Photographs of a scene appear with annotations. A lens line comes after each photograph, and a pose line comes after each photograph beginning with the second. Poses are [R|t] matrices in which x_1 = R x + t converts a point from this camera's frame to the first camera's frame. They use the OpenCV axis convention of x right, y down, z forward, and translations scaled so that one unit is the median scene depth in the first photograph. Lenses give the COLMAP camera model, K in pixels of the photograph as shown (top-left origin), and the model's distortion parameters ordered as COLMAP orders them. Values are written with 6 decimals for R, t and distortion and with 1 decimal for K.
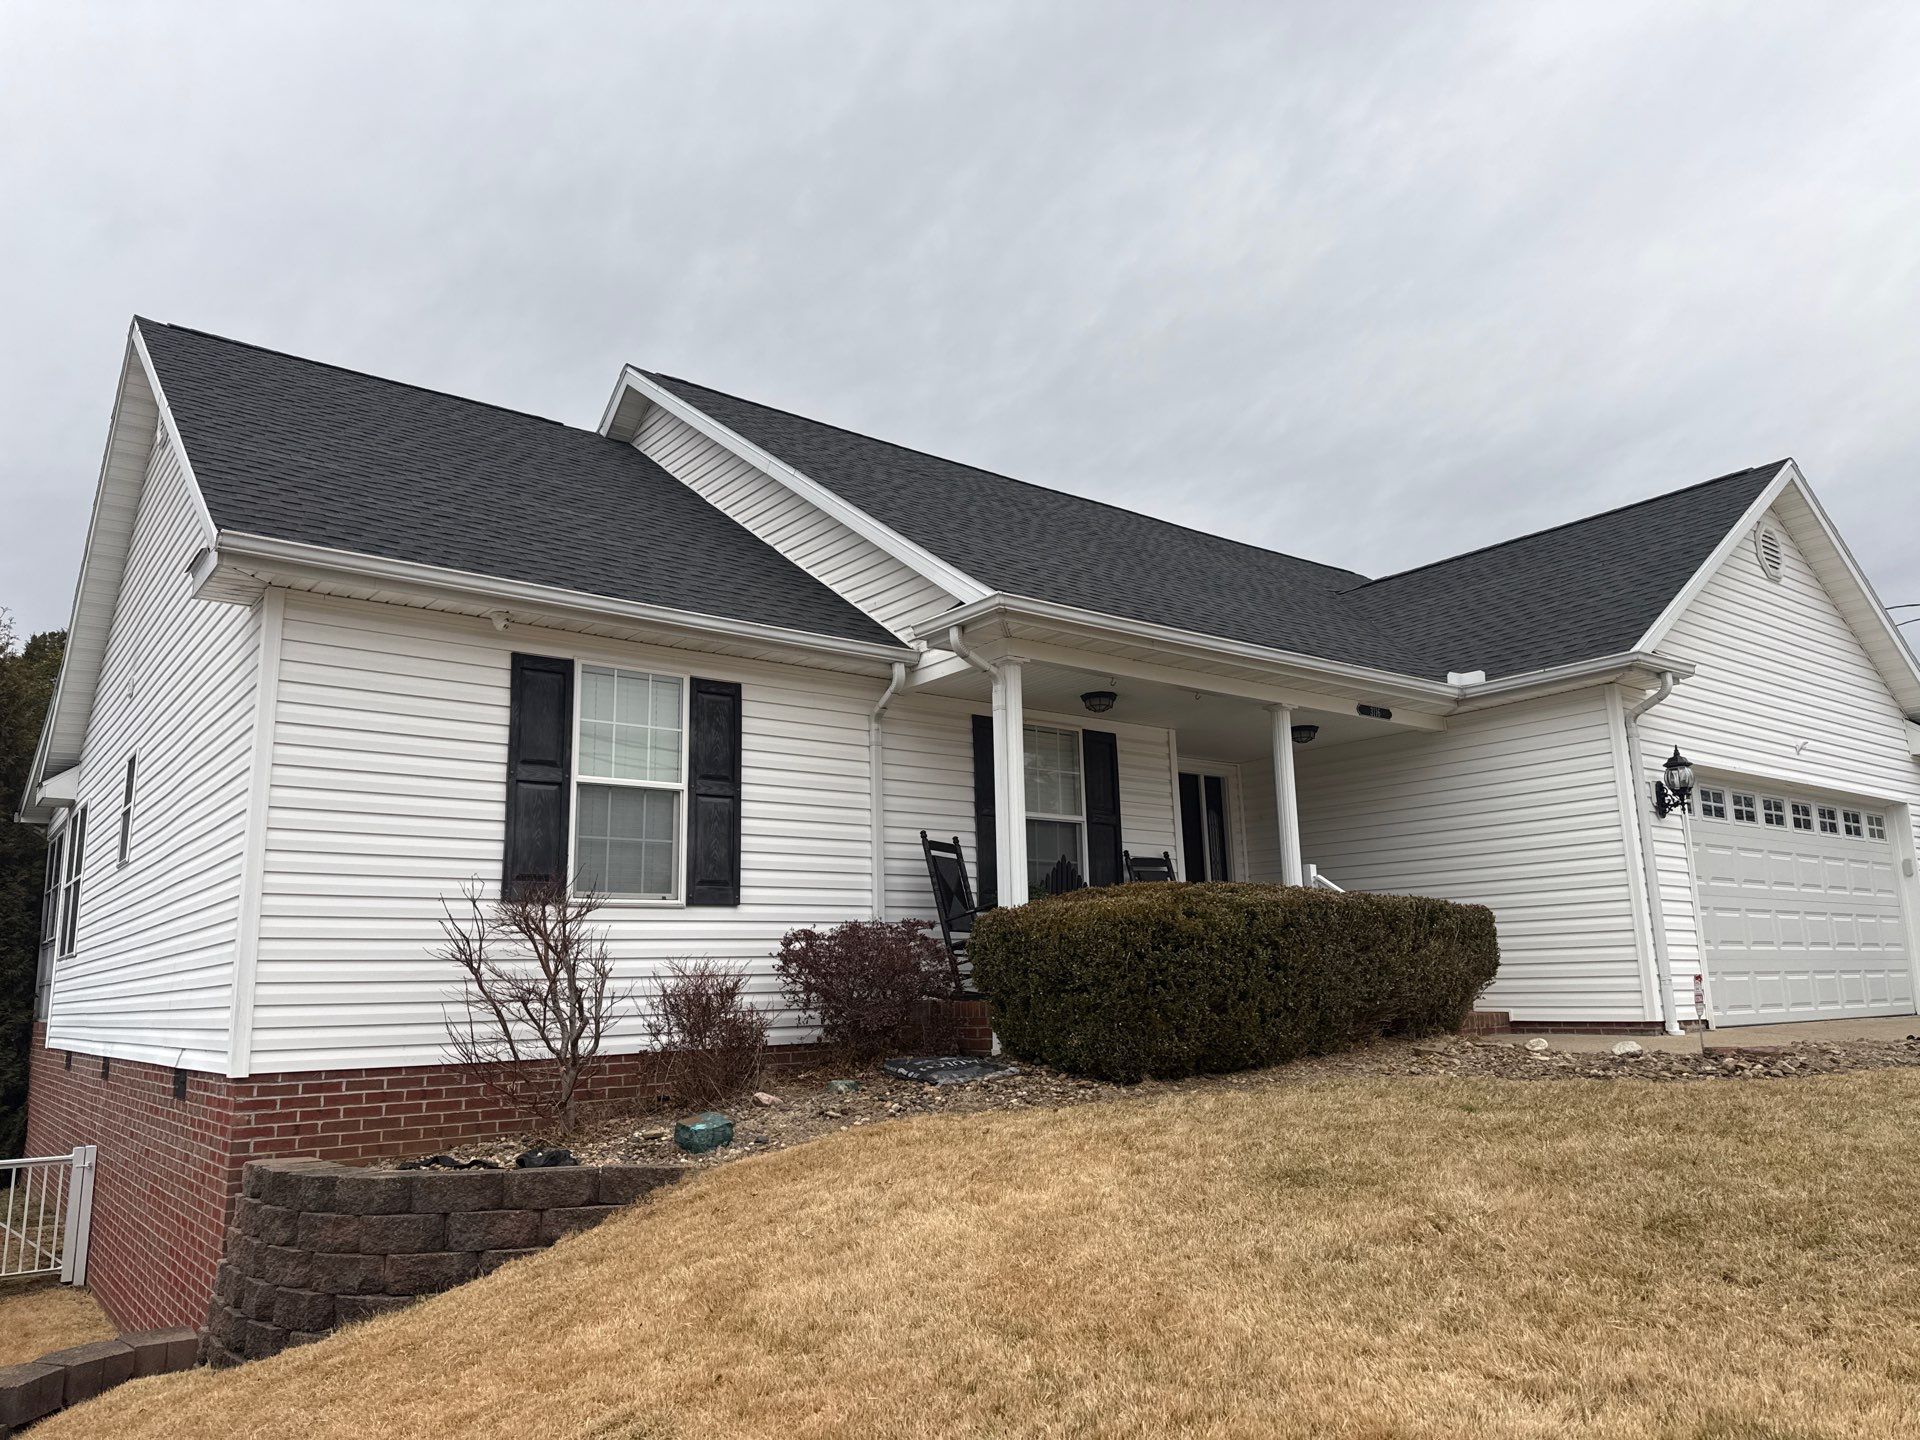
lens RADIAL K [[1360.0, 0, 955.6], [0, 1360.0, 716.7], [0, 0, 1]] dist [0.047456, -0.024510]
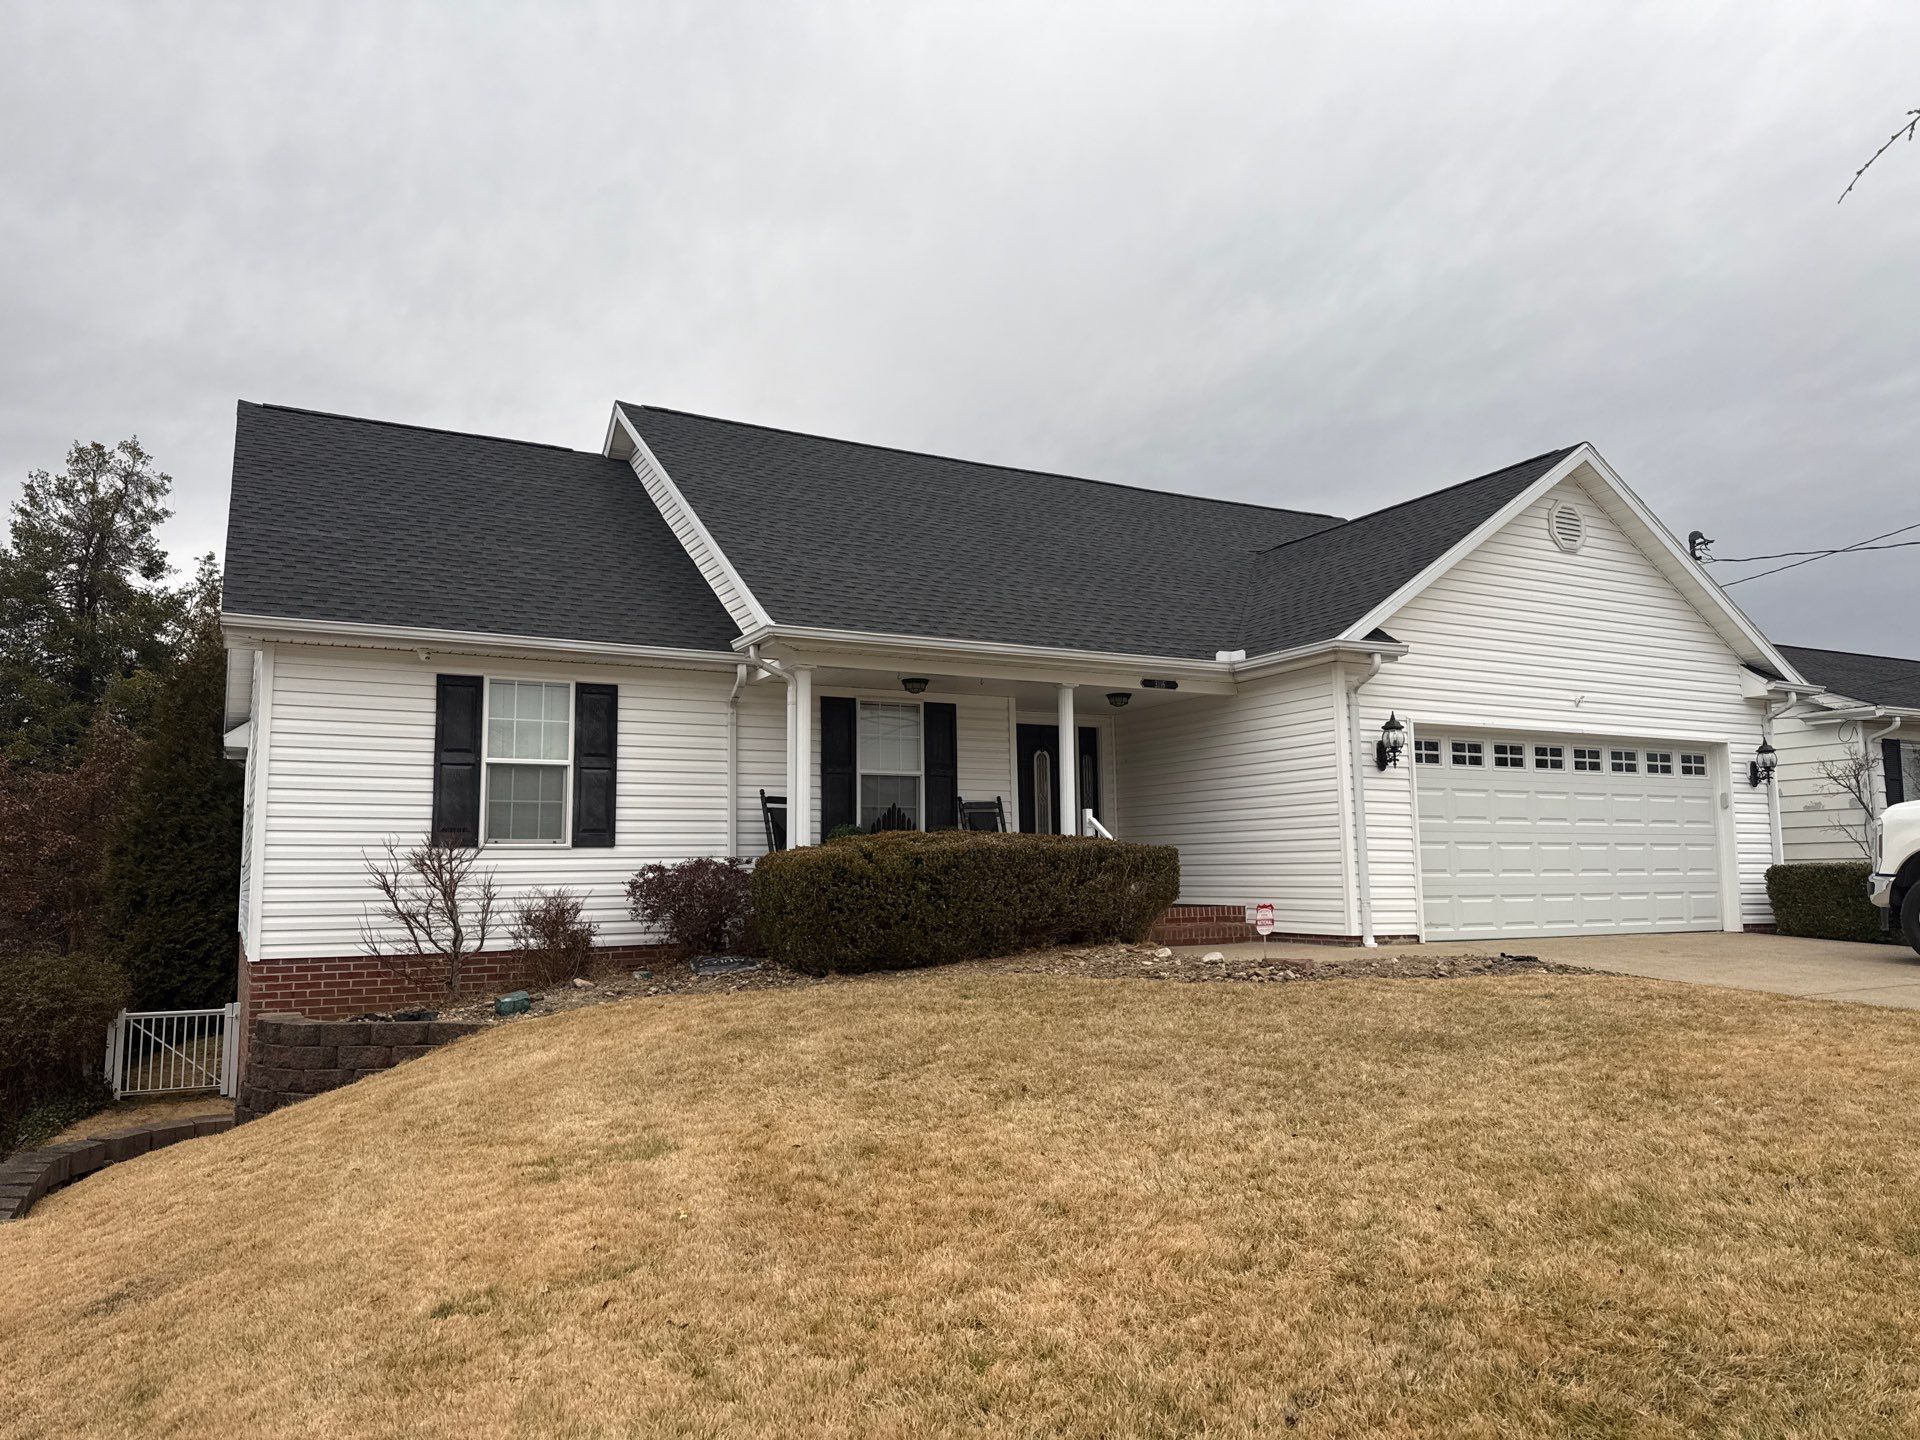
lens RADIAL K [[1360.0, 0, 952.1], [0, 1360.0, 708.6], [0, 0, 1]] dist [0.047456, -0.024510]
pose [[0.985878, -0.011057, -0.167099, 0.414409], [0.023253, 0.997191, 0.071206, -0.092658], [0.165842, -0.074086, 0.983365, -0.304055]]
